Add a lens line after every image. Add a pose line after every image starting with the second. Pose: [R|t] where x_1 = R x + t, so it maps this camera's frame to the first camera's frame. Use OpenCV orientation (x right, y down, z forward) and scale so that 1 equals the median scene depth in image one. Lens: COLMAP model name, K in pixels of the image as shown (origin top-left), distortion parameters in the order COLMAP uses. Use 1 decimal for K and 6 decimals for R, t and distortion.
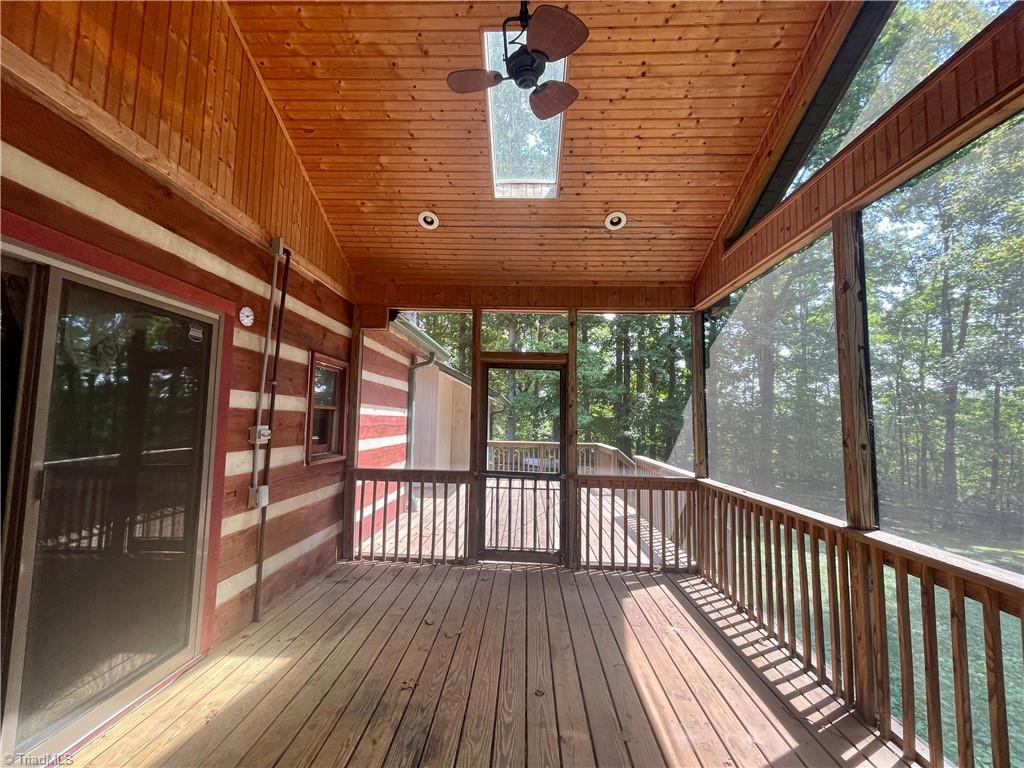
lens RADIAL K [[413.4, 0, 510.7], [0, 413.4, 386.4], [0, 0, 1]] dist [-0.006796, 0.001681]
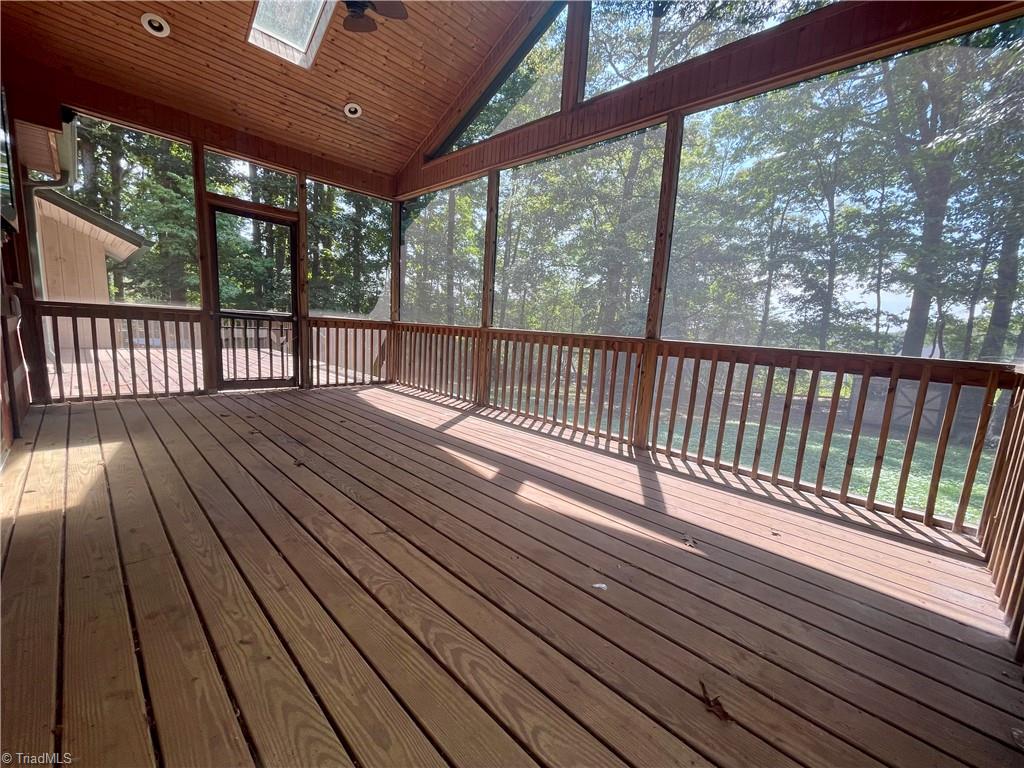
lens RADIAL K [[413.4, 0, 510.4], [0, 413.4, 388.6], [0, 0, 1]] dist [-0.006796, 0.001681]
pose [[0.665537, -0.094312, 0.740382, -0.389367], [-0.107072, 0.969659, 0.219765, 0.085592], [-0.738645, -0.225536, 0.635246, -0.308316]]
